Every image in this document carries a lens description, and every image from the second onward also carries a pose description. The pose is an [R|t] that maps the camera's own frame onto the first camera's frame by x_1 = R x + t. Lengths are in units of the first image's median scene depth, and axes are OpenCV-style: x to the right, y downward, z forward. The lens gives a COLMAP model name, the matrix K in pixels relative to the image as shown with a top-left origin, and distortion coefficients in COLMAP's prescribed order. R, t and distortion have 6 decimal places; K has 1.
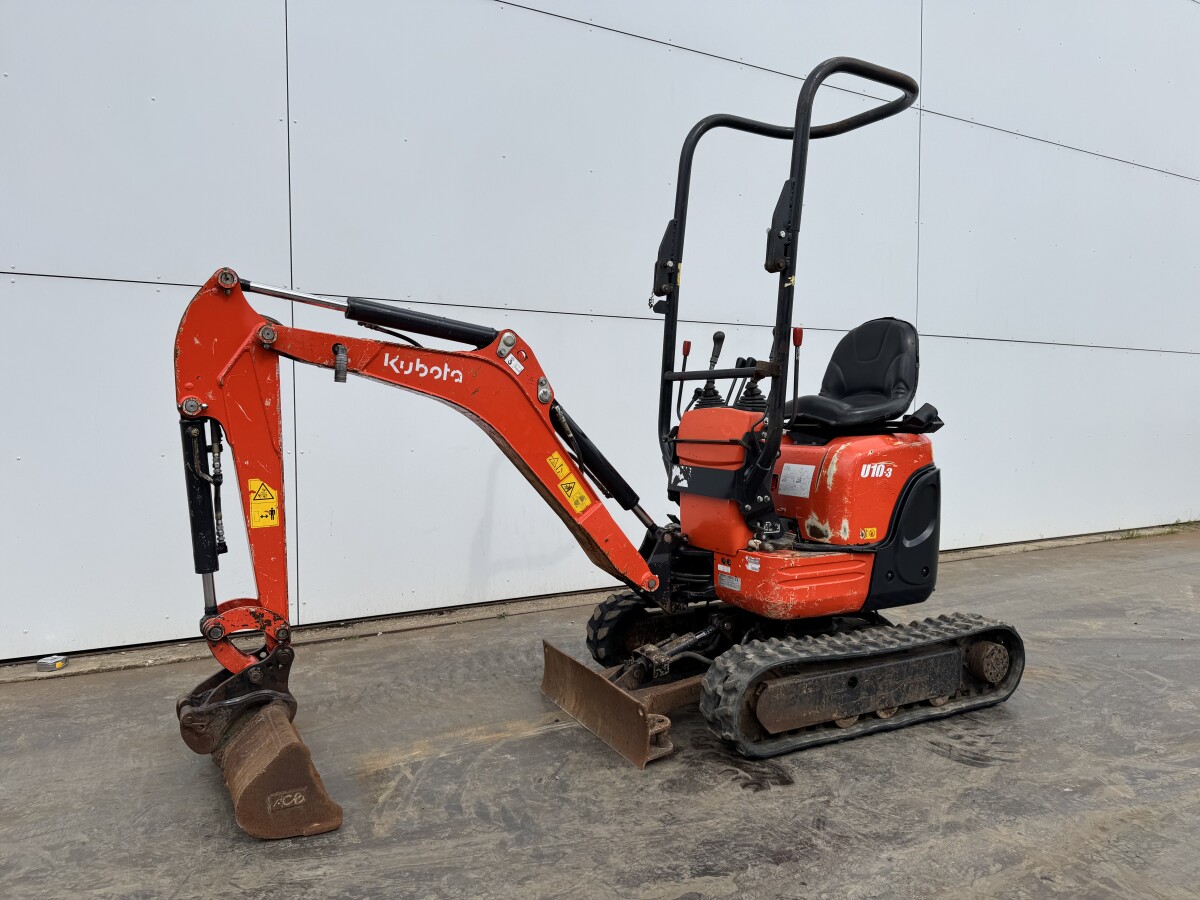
lens RADIAL K [[845.1, 0, 601.7], [0, 845.1, 451.2], [0, 0, 1]] dist [0.046892, -0.063396]
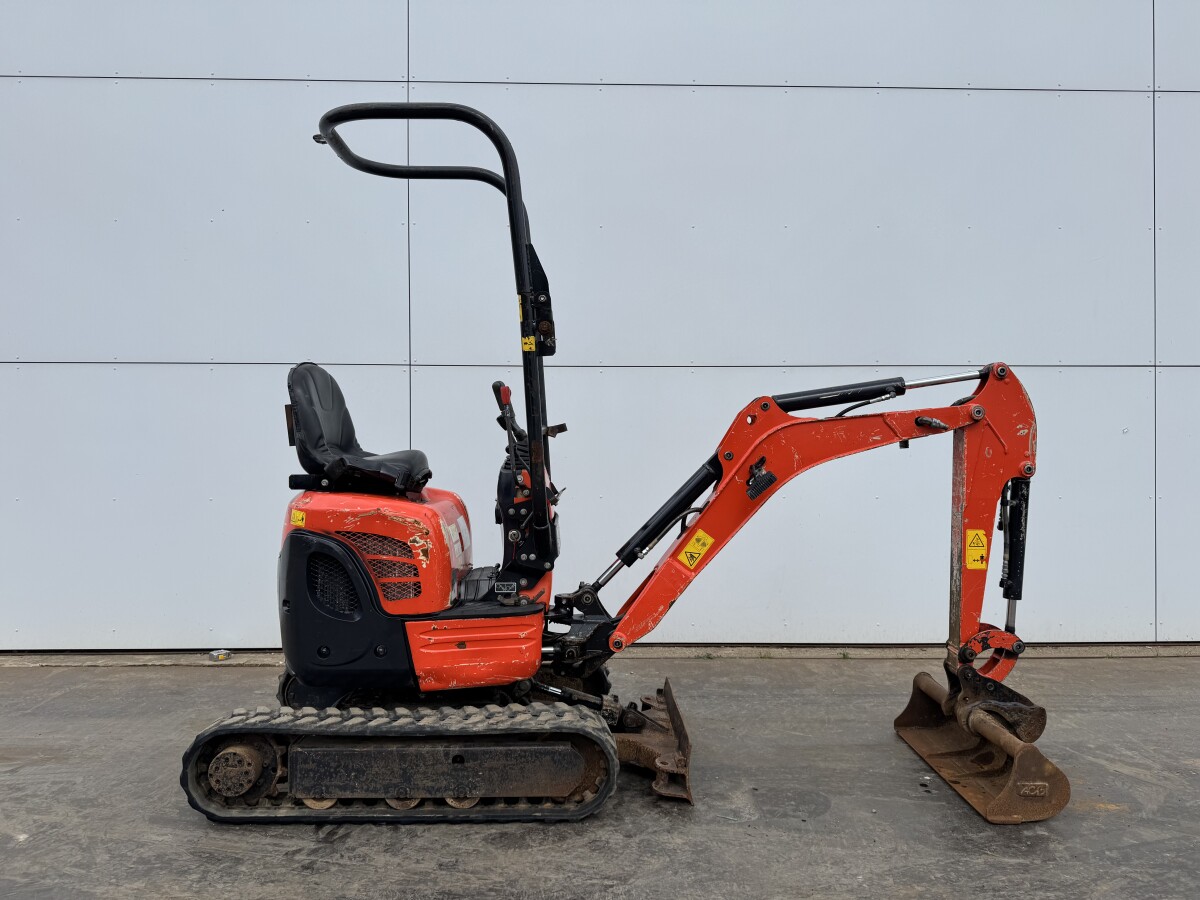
lens RADIAL K [[845.1, 0, 600.2], [0, 845.1, 443.6], [0, 0, 1]] dist [0.046892, -0.063396]
pose [[0.886283, -0.006594, -0.463098, 0.579461], [-0.019828, 0.998442, -0.052165, -0.026205], [0.462720, 0.055415, 0.884771, 0.104920]]
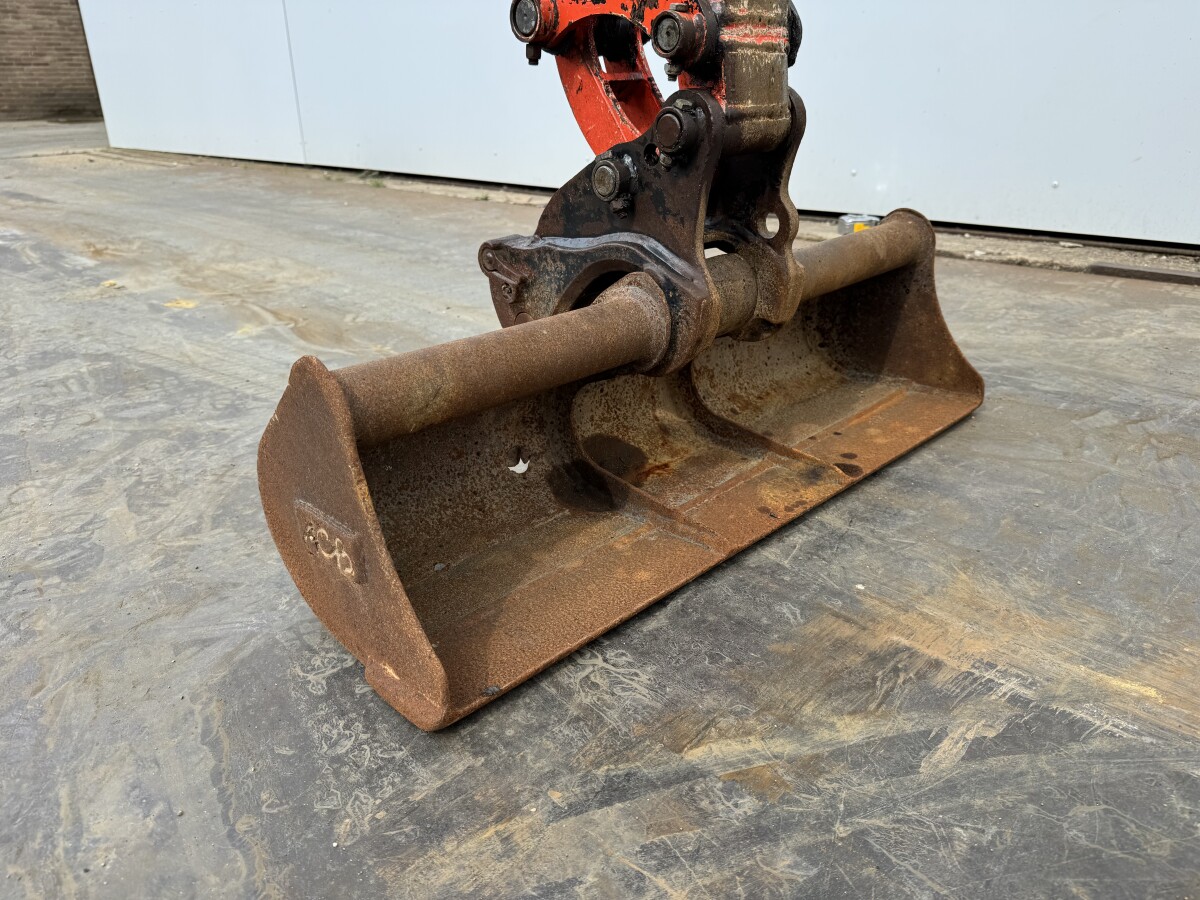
lens RADIAL K [[845.1, 0, 600.7], [0, 845.1, 454.5], [0, 0, 1]] dist [0.046892, -0.063396]
pose [[0.260247, 0.373973, -0.890177, -0.069438], [-0.023119, 0.924095, 0.381463, 0.197918], [0.965265, -0.078694, 0.249139, 0.756633]]
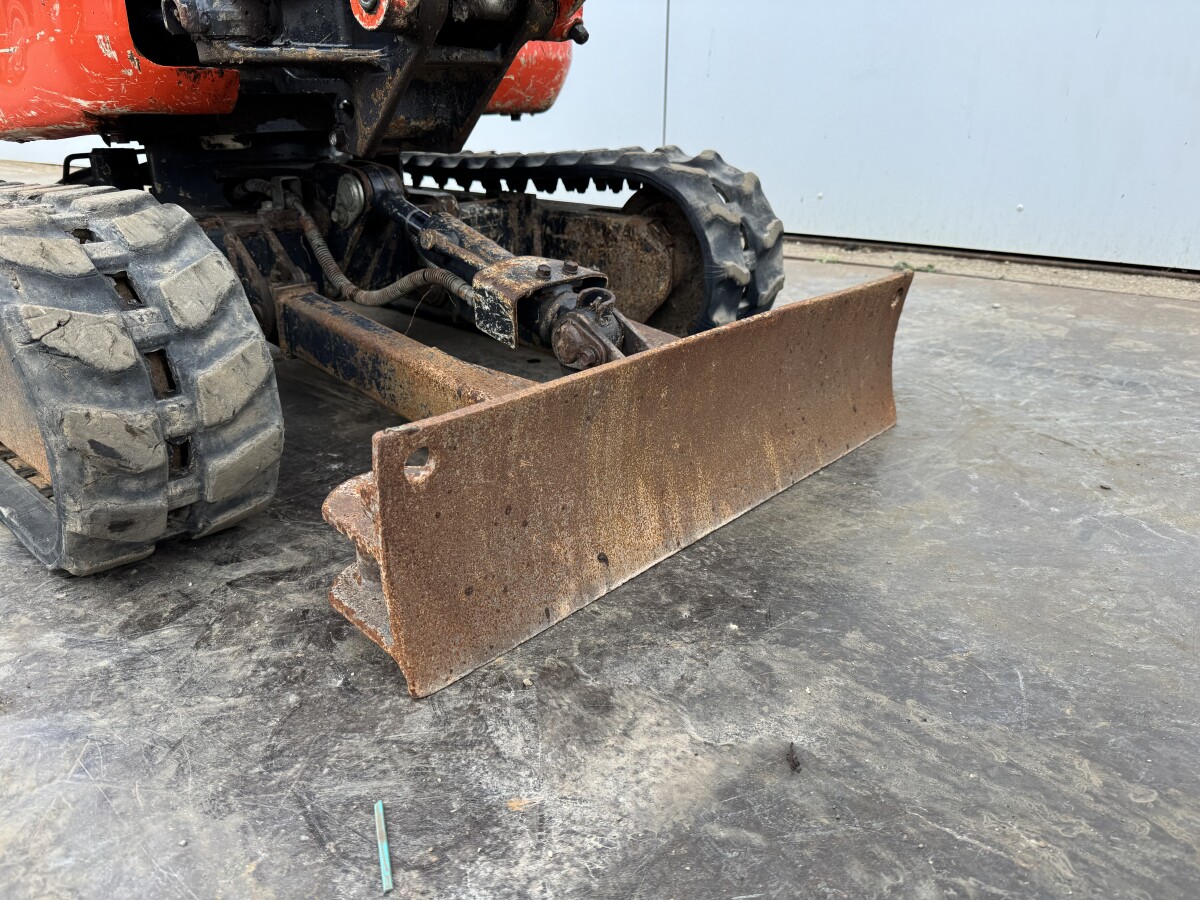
lens RADIAL K [[845.1, 0, 607.5], [0, 845.1, 444.0], [0, 0, 1]] dist [0.046892, -0.063396]
pose [[0.312720, 0.331162, -0.890246, 0.405750], [-0.045210, 0.941381, 0.334302, 0.198534], [0.948769, -0.064295, 0.309360, 1.013571]]
